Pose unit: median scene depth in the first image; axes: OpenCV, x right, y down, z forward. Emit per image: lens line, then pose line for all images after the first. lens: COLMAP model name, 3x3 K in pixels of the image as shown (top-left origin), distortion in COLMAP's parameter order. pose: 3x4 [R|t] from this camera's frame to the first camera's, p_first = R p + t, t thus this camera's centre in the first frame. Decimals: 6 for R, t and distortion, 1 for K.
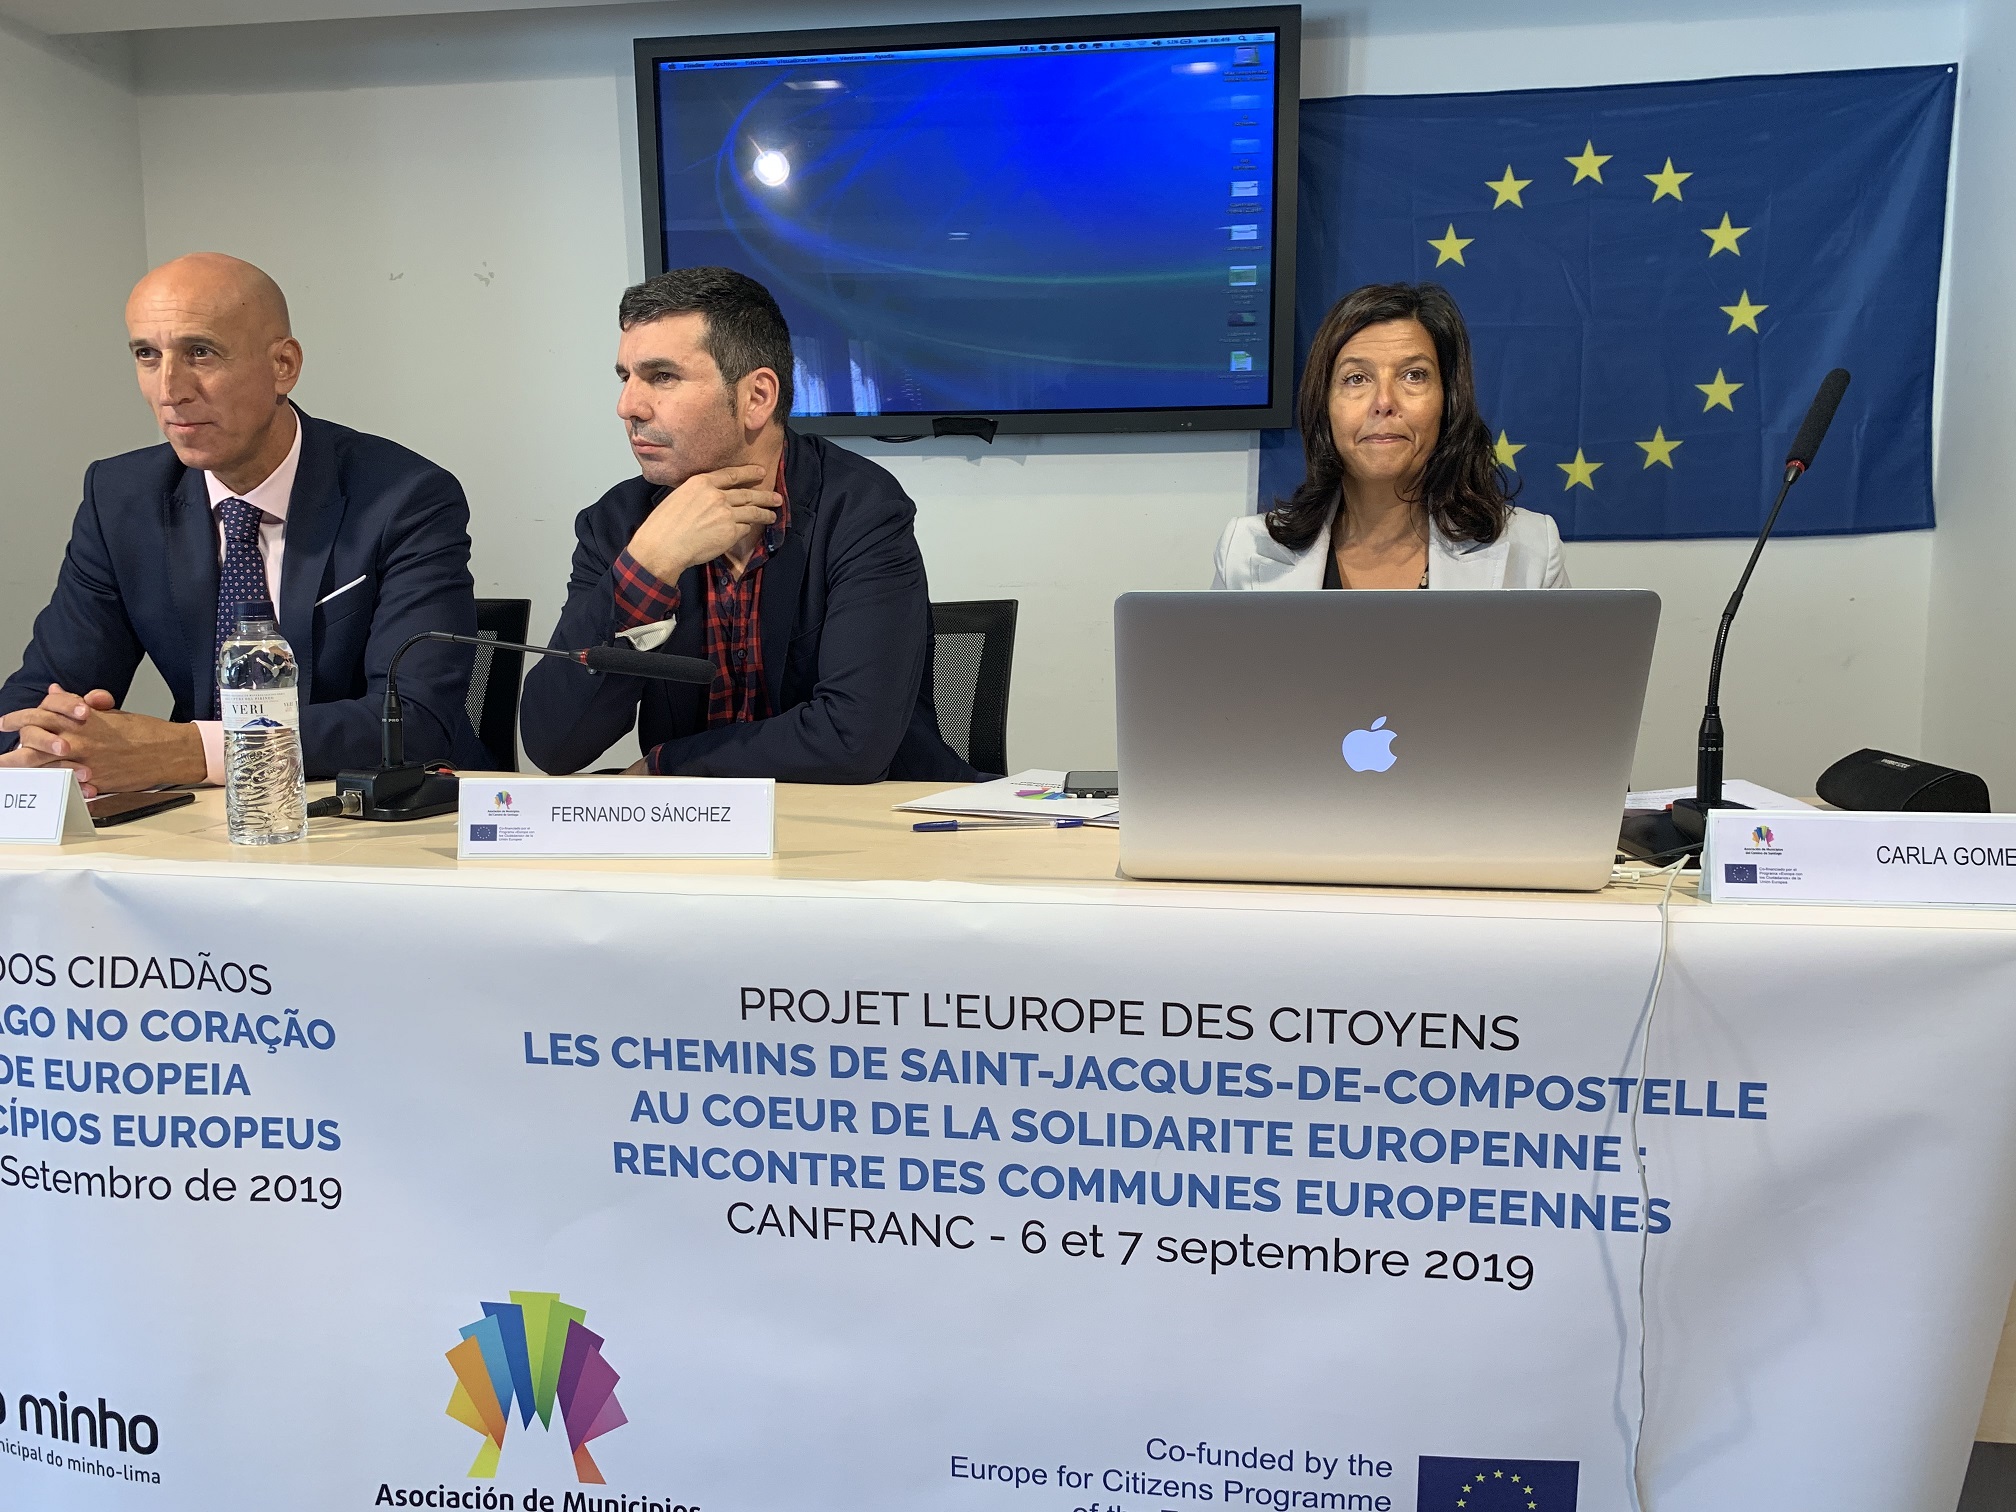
lens RADIAL K [[1515.5, 0, 1006.3], [0, 1515.5, 757.7], [0, 0, 1]] dist [-0.000674, -0.000381]
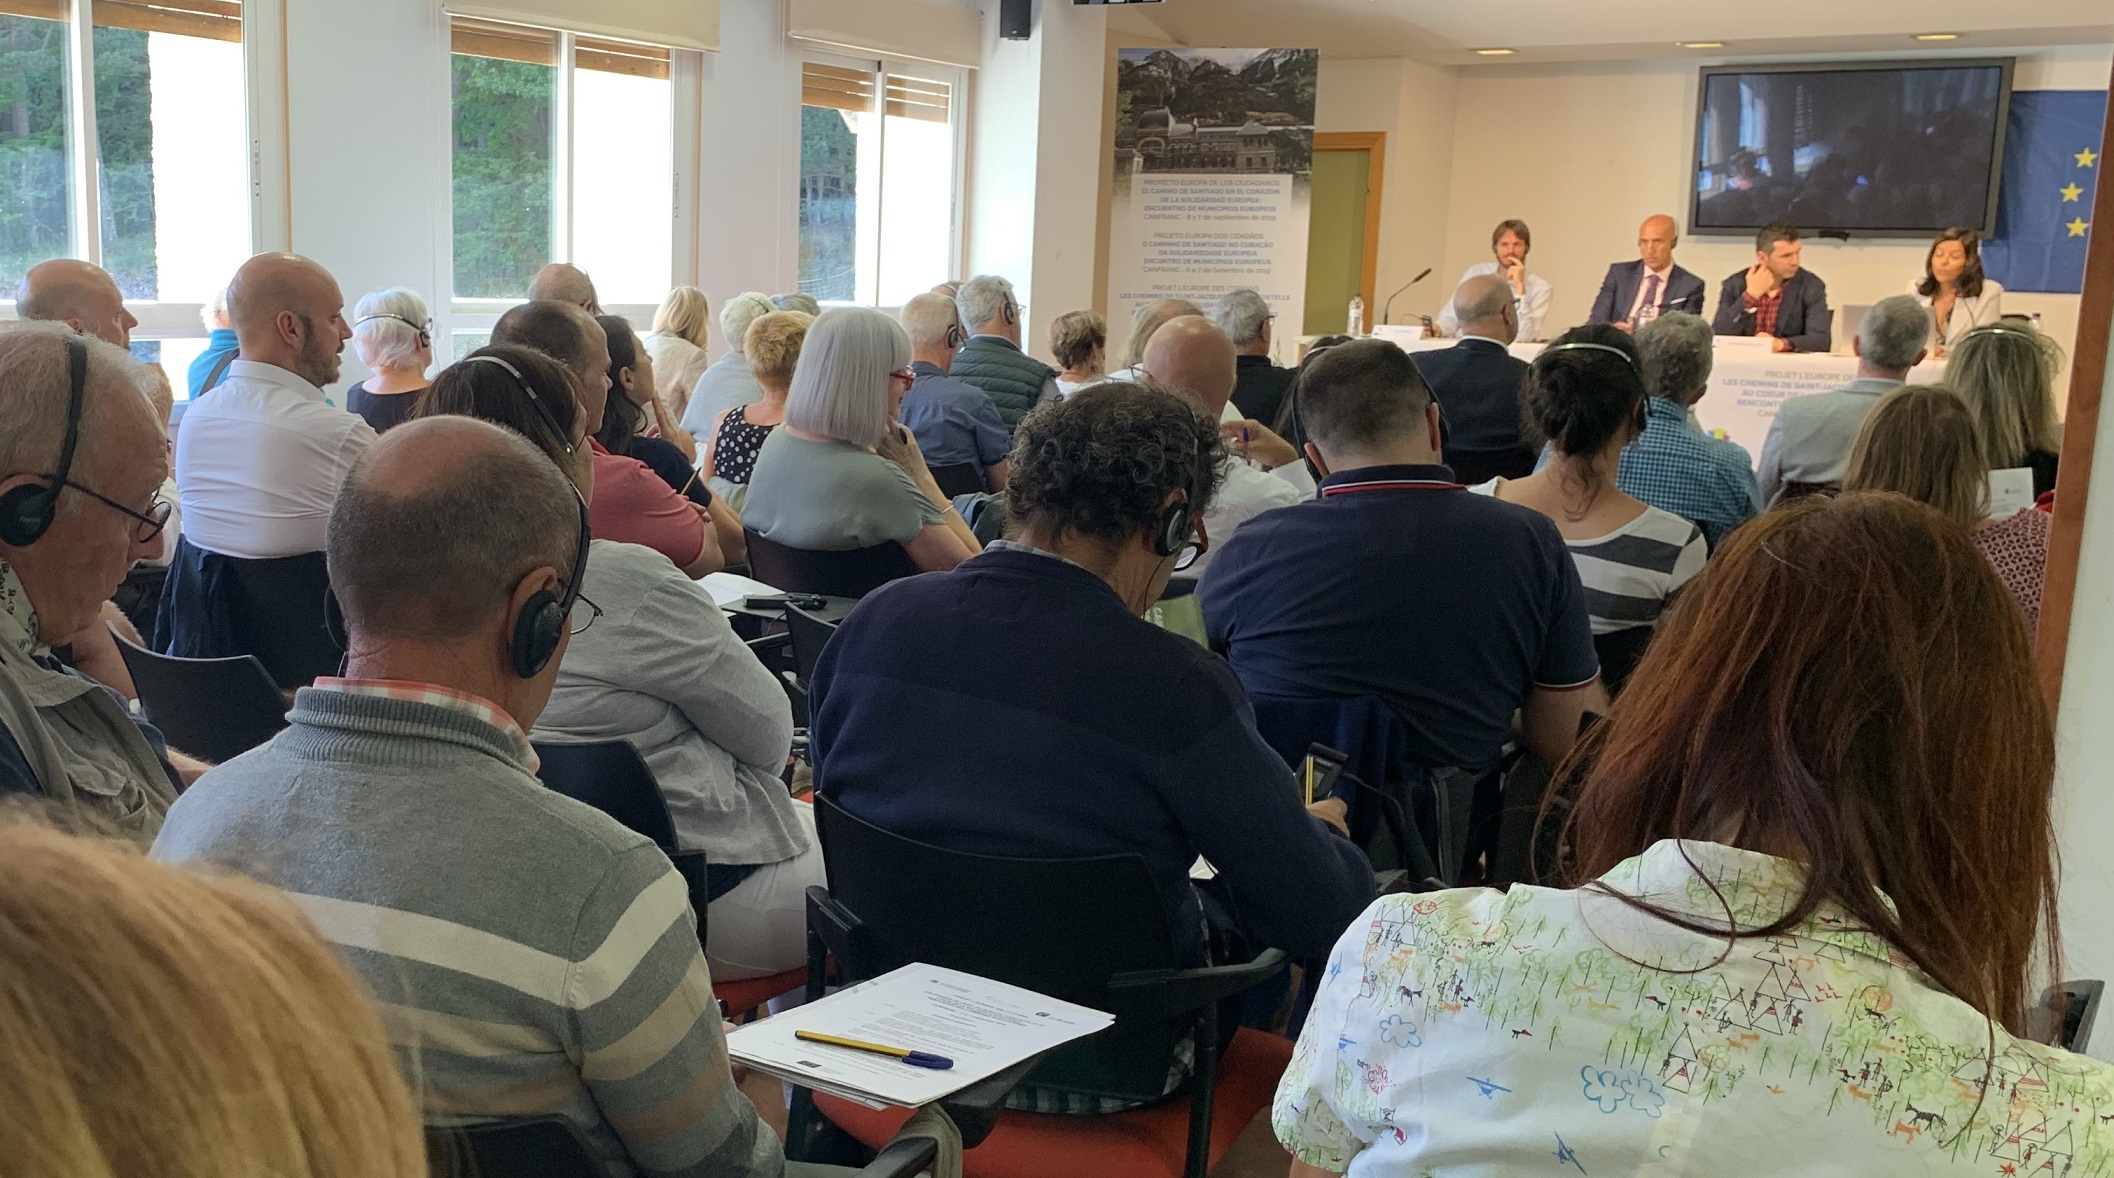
lens RADIAL K [[1801.1, 0, 1051.1], [0, 1801.1, 604.0], [0, 0, 1]] dist [-0.002721, -0.031353]
pose [[0.903863, 0.115254, -0.412006, 0.281532], [-0.093659, 0.992975, 0.072303, 0.778909], [0.417445, -0.026764, 0.908308, -6.275456]]
